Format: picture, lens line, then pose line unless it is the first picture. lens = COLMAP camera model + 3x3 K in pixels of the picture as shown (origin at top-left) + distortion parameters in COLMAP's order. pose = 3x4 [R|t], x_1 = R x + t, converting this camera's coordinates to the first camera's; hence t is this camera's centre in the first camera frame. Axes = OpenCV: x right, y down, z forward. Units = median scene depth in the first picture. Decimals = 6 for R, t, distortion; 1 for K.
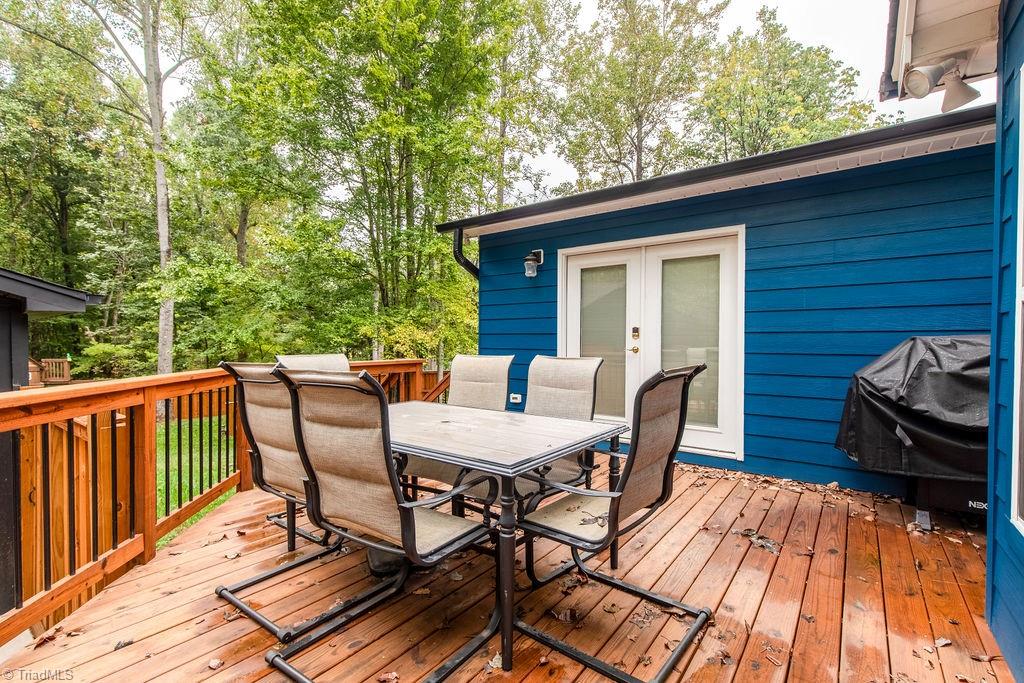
lens RADIAL K [[464.2, 0, 511.0], [0, 464.2, 344.9], [0, 0, 1]] dist [-0.000990, -0.000107]
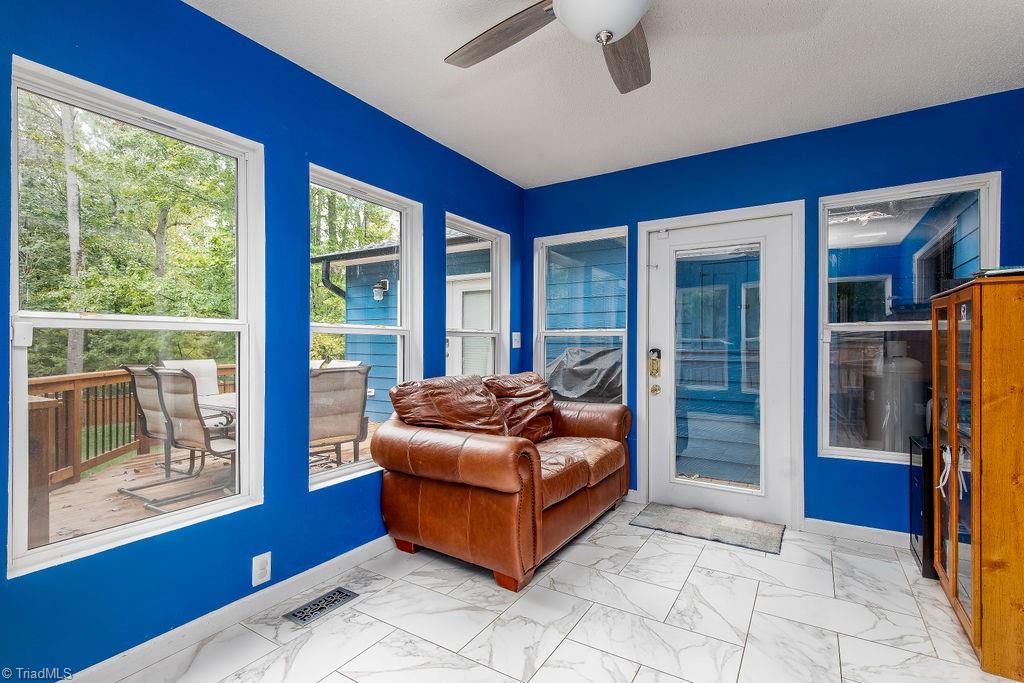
lens RADIAL K [[488.9, 0, 512.4], [0, 488.9, 341.0], [0, 0, 1]] dist [0.004262, -0.000519]
pose [[0.995829, -0.001827, 0.091219, 0.277147], [0.002832, 0.999937, -0.010892, -0.012095], [-0.091193, 0.011105, 0.995771, -0.403029]]
